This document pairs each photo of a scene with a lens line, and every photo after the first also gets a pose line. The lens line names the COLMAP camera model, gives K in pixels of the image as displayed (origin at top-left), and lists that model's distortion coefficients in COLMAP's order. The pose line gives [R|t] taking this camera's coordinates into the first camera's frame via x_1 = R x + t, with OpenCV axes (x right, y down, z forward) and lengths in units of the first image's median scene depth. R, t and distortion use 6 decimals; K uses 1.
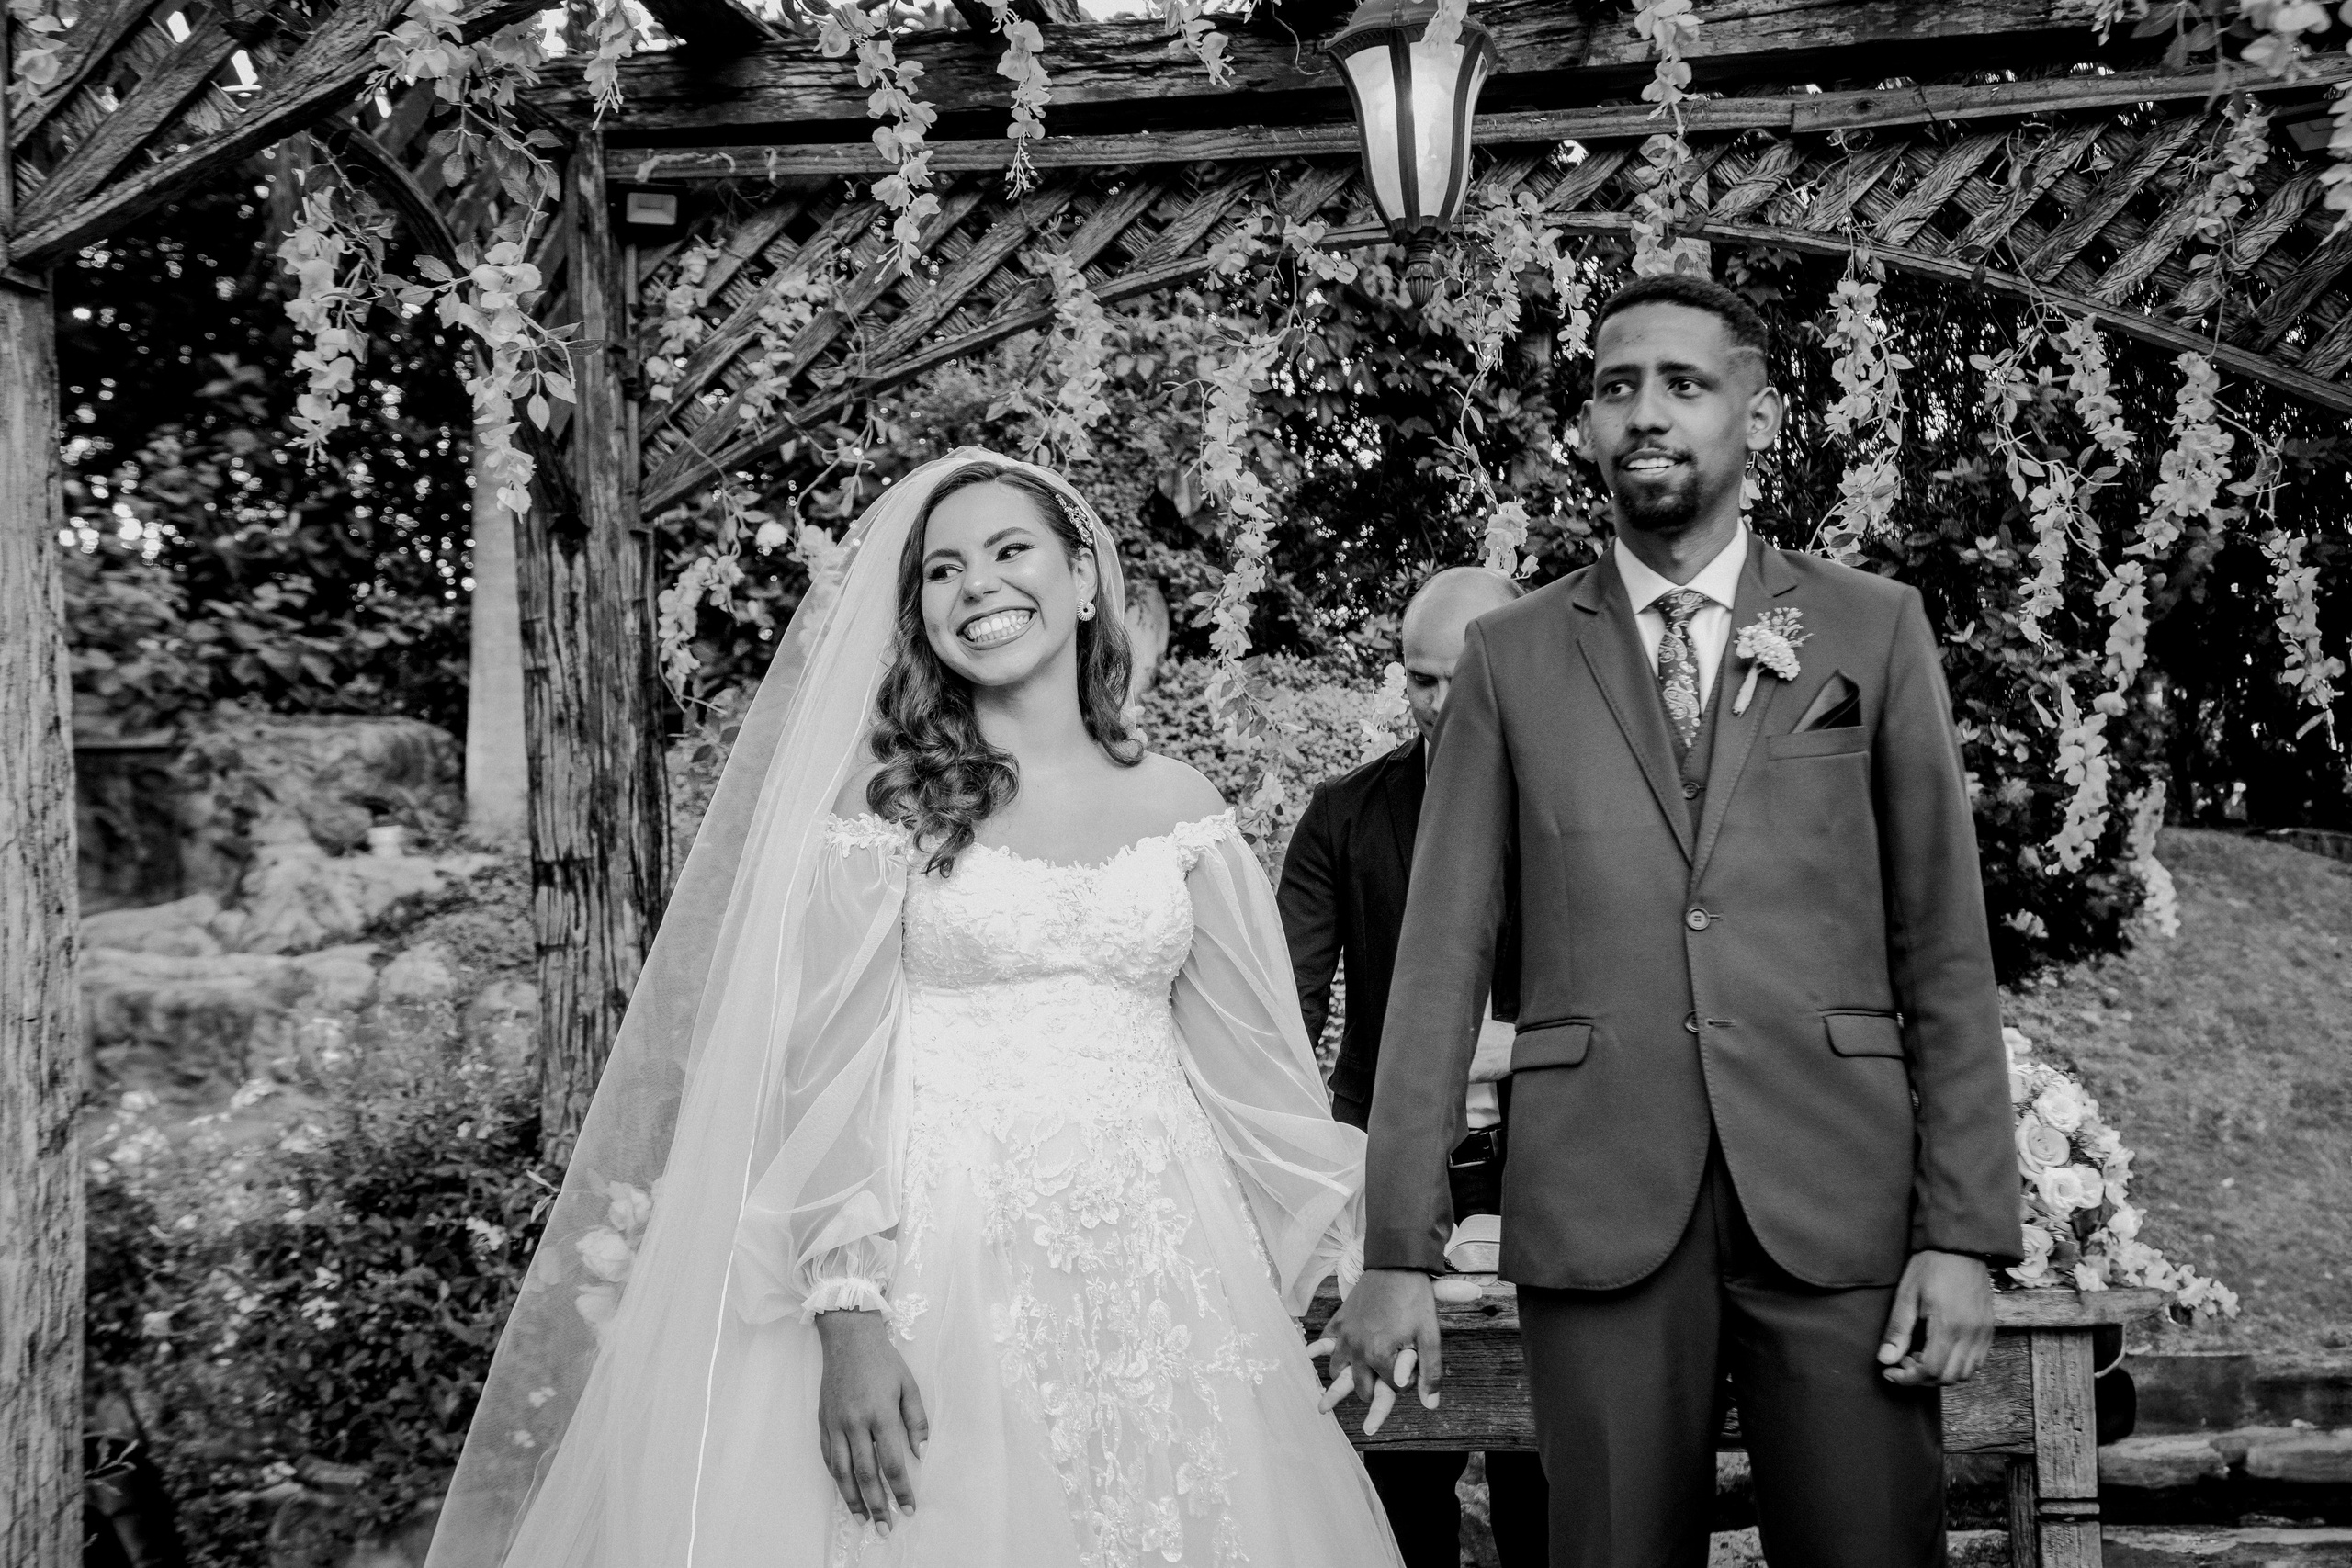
lens RADIAL K [[2836.7, 0, 1176.0], [0, 2836.7, 784.0], [0, 0, 1]] dist [0.015971, 0.187257]
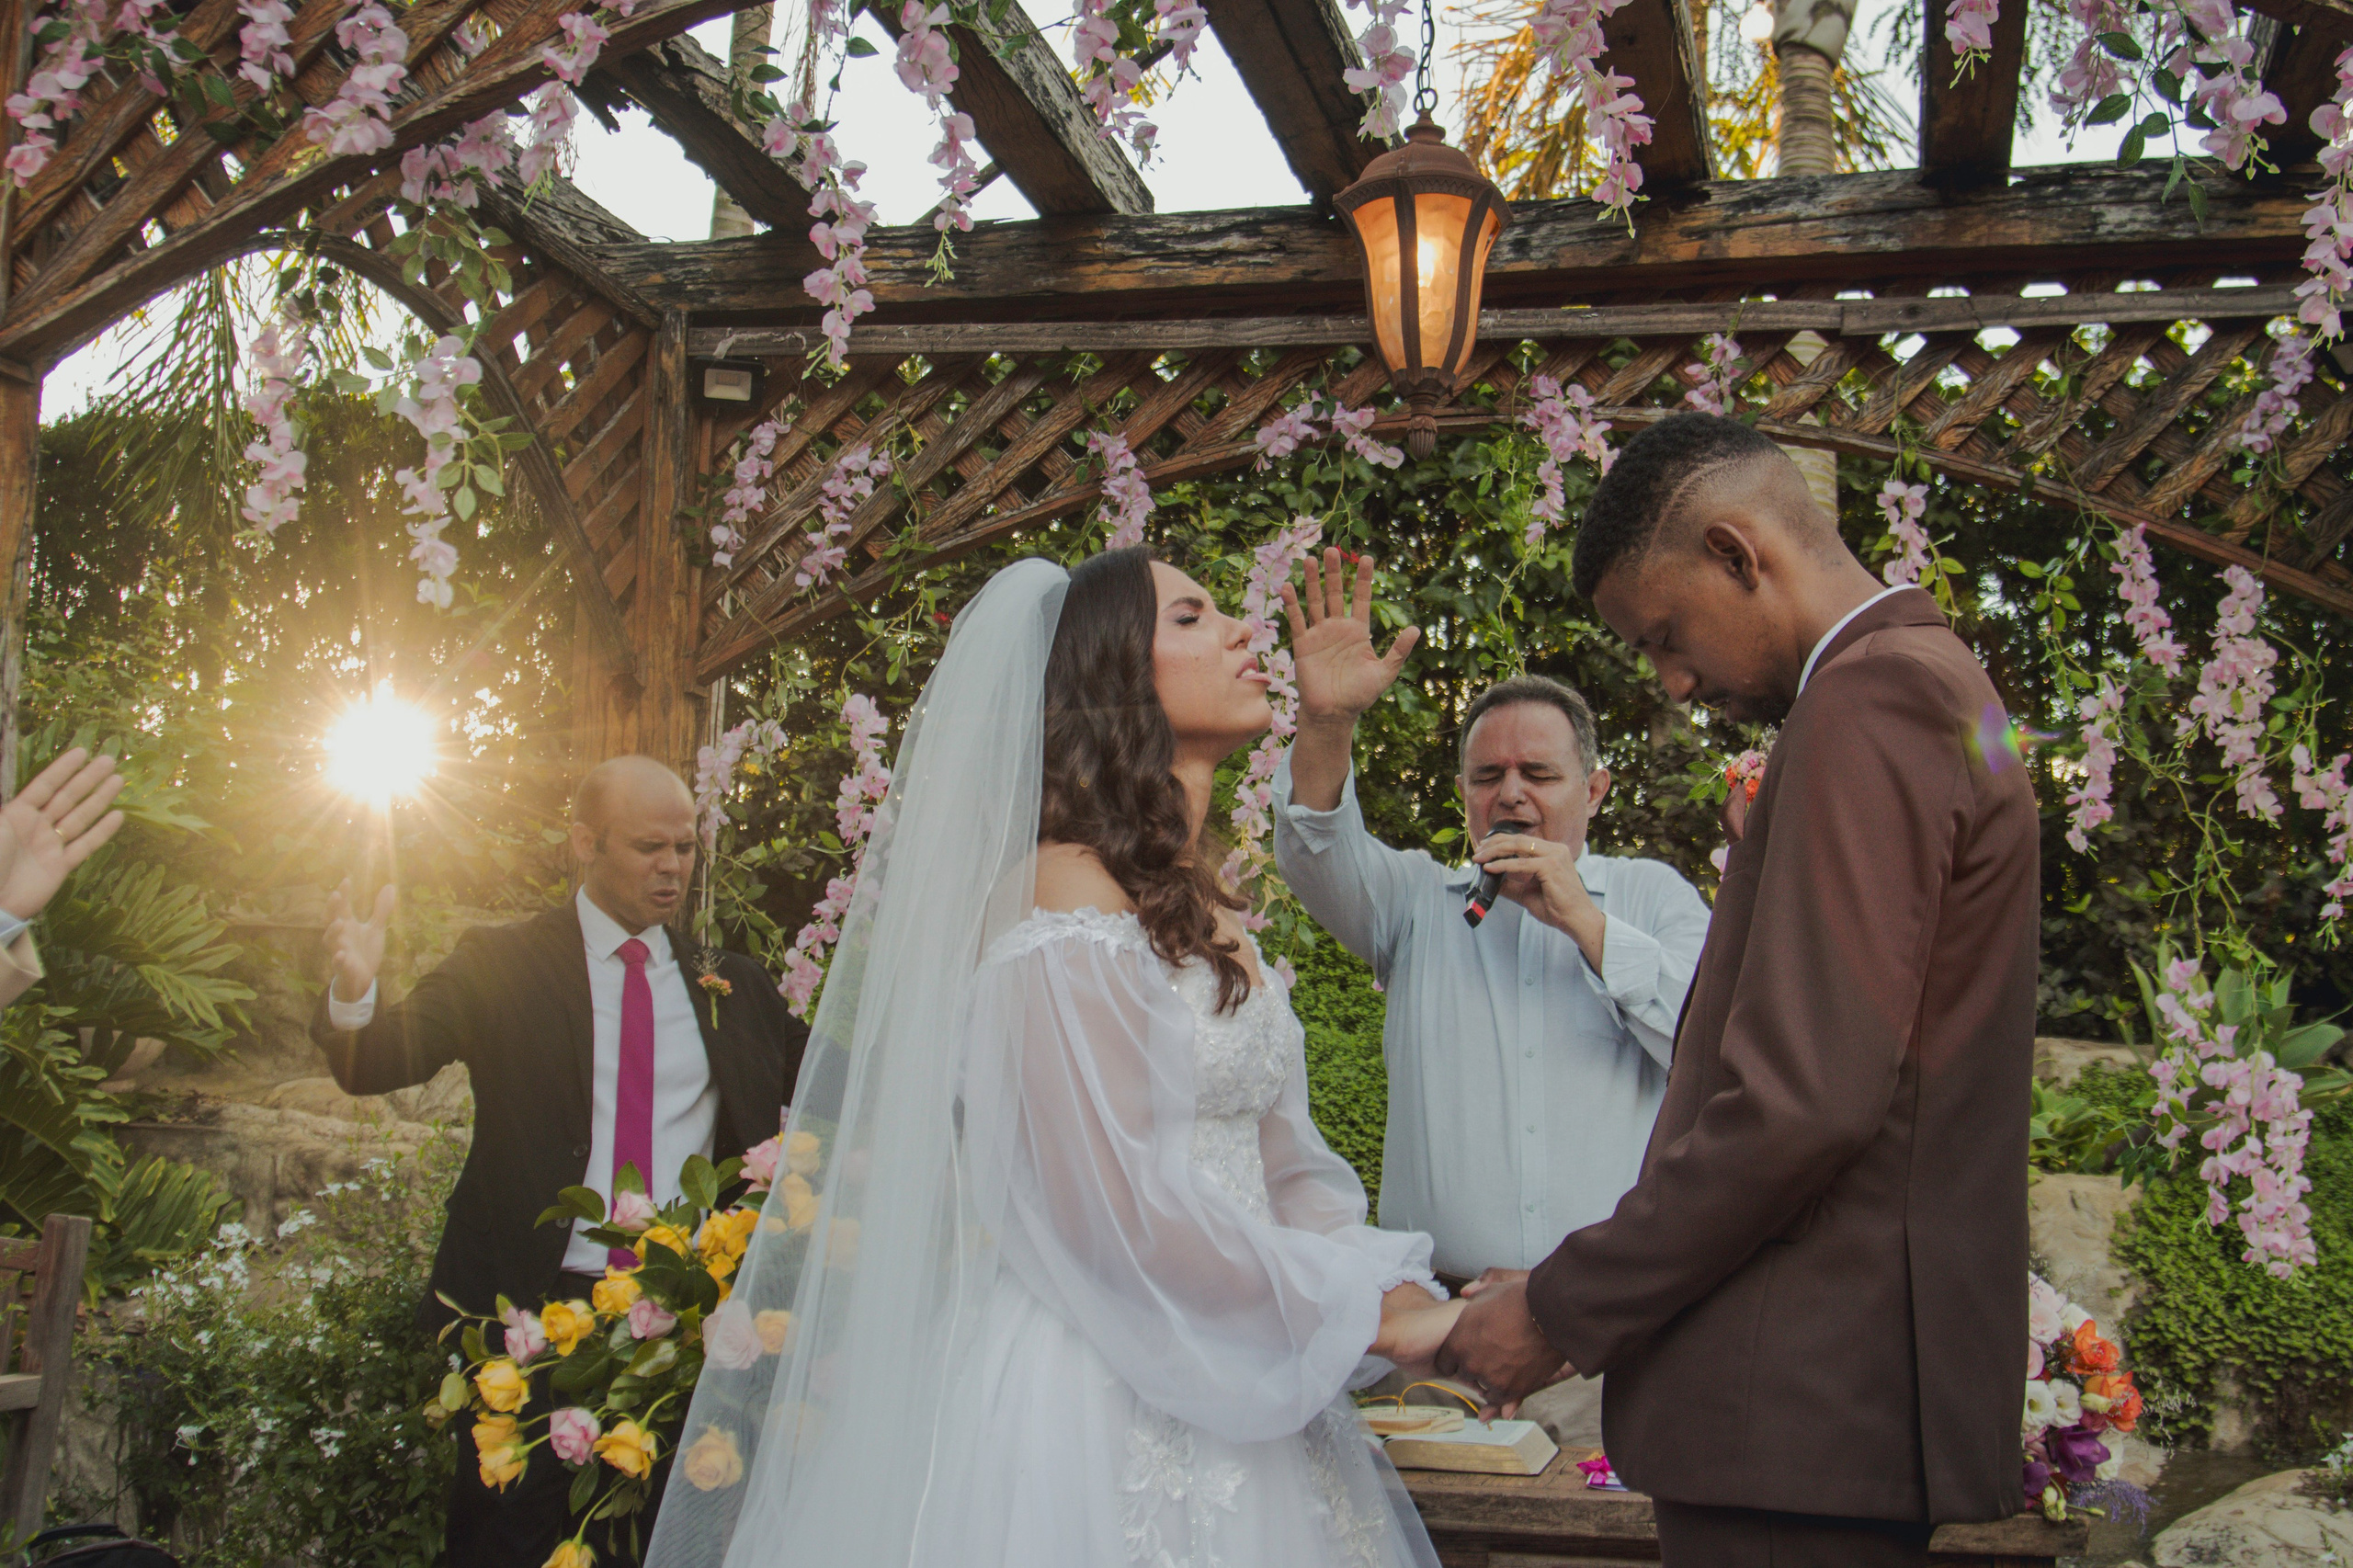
lens RADIAL K [[2602.1, 0, 1176.5], [0, 2602.1, 784.0], [0, 0, 1]] dist [-0.137236, 0.098557]
pose [[0.994589, 0.043253, -0.094453, 0.075146], [-0.052898, 0.993364, -0.102123, 0.029986], [0.089409, 0.106566, 0.990278, 0.105222]]
